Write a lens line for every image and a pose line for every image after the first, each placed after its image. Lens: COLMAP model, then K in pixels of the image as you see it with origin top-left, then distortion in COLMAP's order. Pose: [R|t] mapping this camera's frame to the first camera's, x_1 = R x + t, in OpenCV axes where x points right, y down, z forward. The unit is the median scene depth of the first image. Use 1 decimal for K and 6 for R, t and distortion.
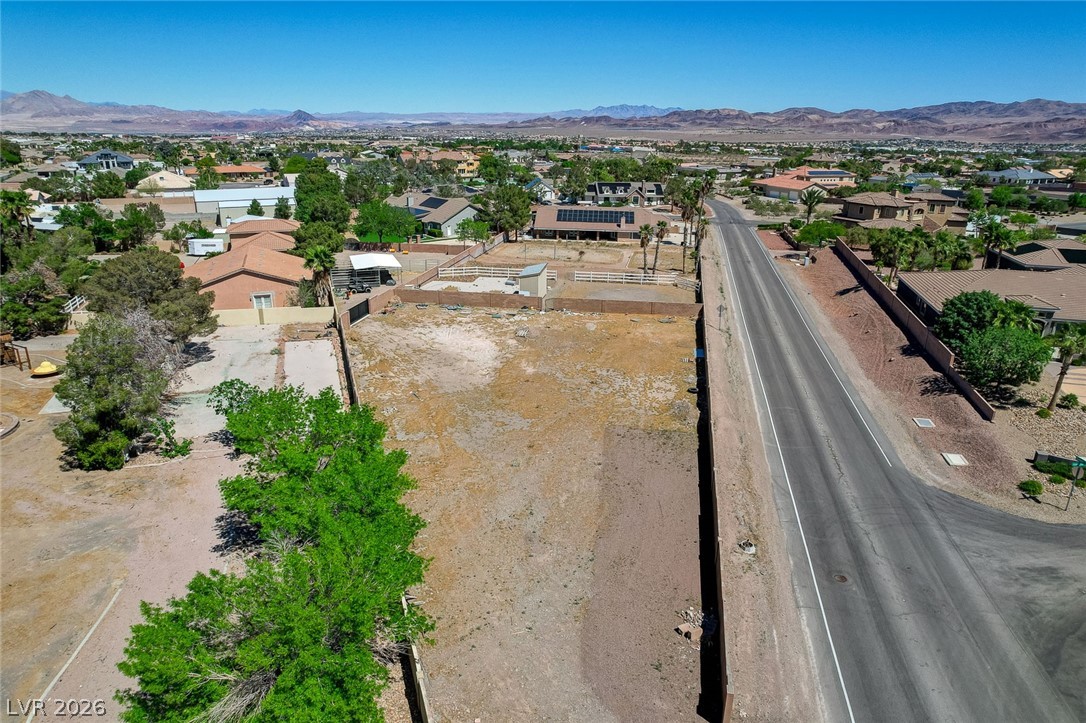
lens RADIAL K [[697.3, 0, 544.5], [0, 697.3, 359.0], [0, 0, 1]] dist [-0.083340, 0.076710]
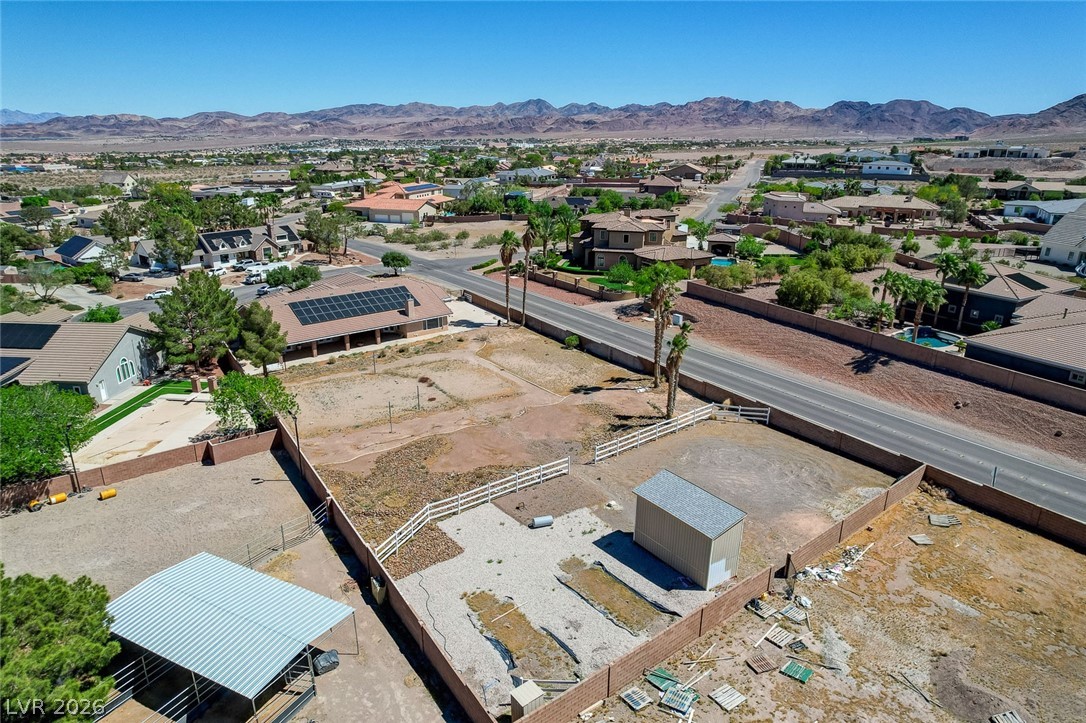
lens RADIAL K [[697.3, 0, 544.5], [0, 697.3, 359.0], [0, 0, 1]] dist [-0.083340, 0.076710]
pose [[0.716477, -0.232737, 0.657643, -0.220336], [0.235656, 0.968038, 0.085847, -0.171765], [-0.656603, 0.093470, 0.748422, 0.437630]]
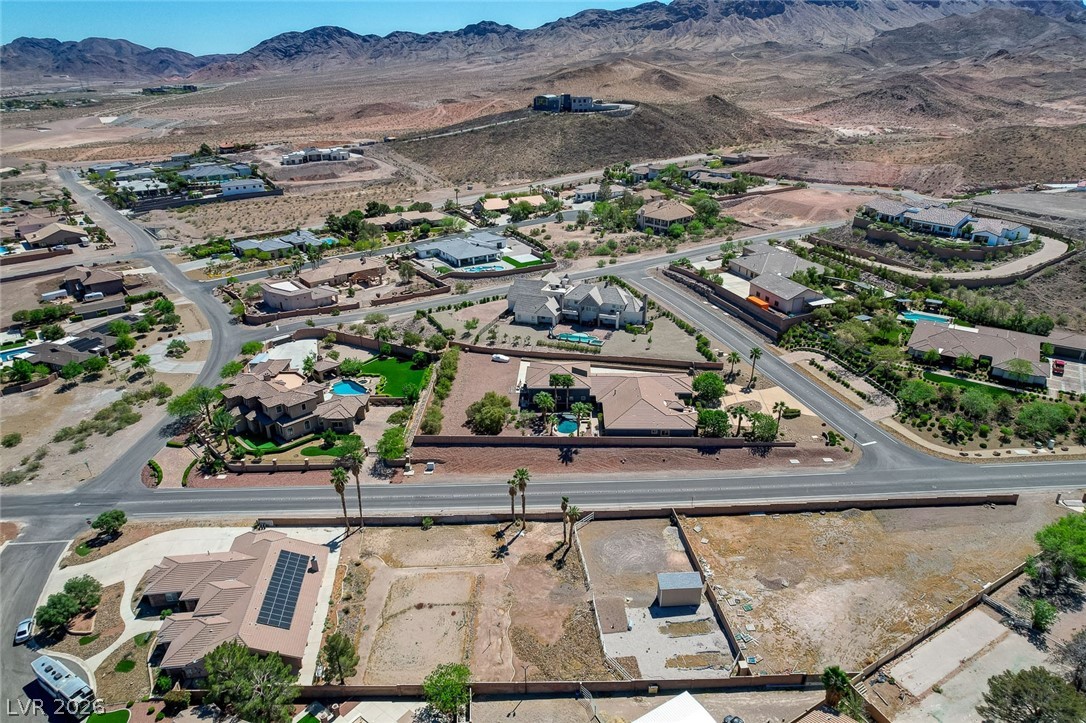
lens RADIAL K [[693.5, 0, 544.7], [0, 693.5, 360.0], [0, 0, 1]] dist [-0.079918, 0.071622]
pose [[-0.202198, -0.405754, 0.891336, -0.522444], [0.329688, 0.828812, 0.452080, -0.635786], [-0.922183, 0.385273, -0.033811, 0.678679]]
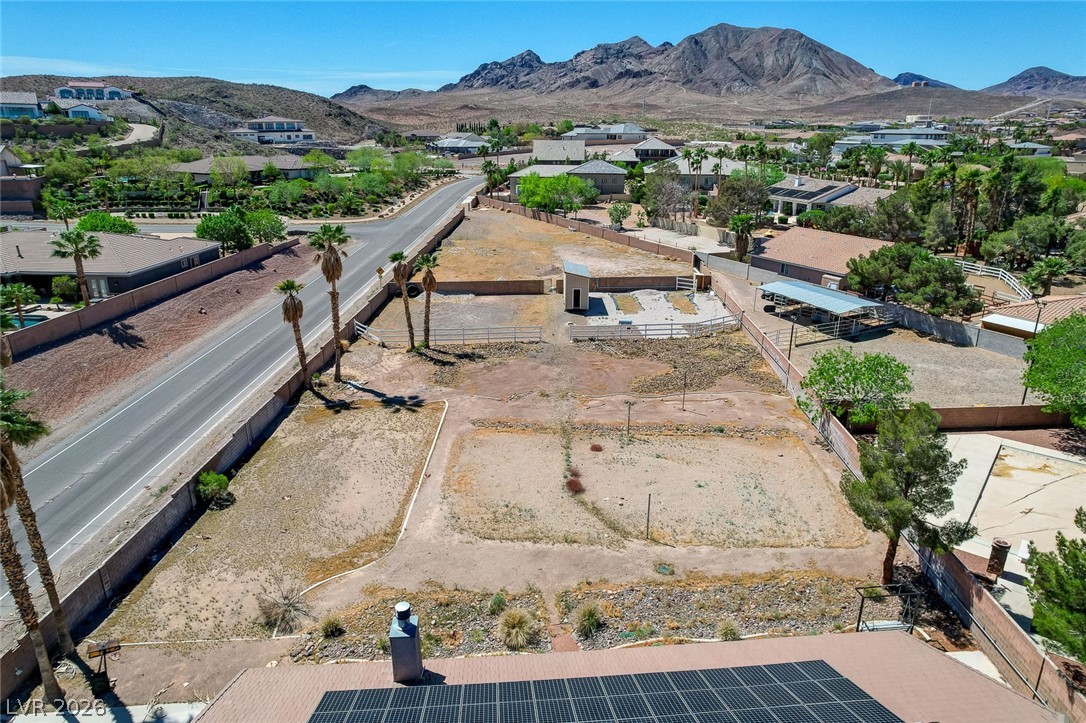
lens RADIAL K [[697.3, 0, 544.5], [0, 697.3, 359.0], [0, 0, 1]] dist [-0.083340, 0.076710]
pose [[-0.985410, 0.034302, -0.166707, 0.102793], [-0.074976, 0.791836, 0.606114, -0.339954], [0.152795, 0.609770, -0.777711, 1.057712]]
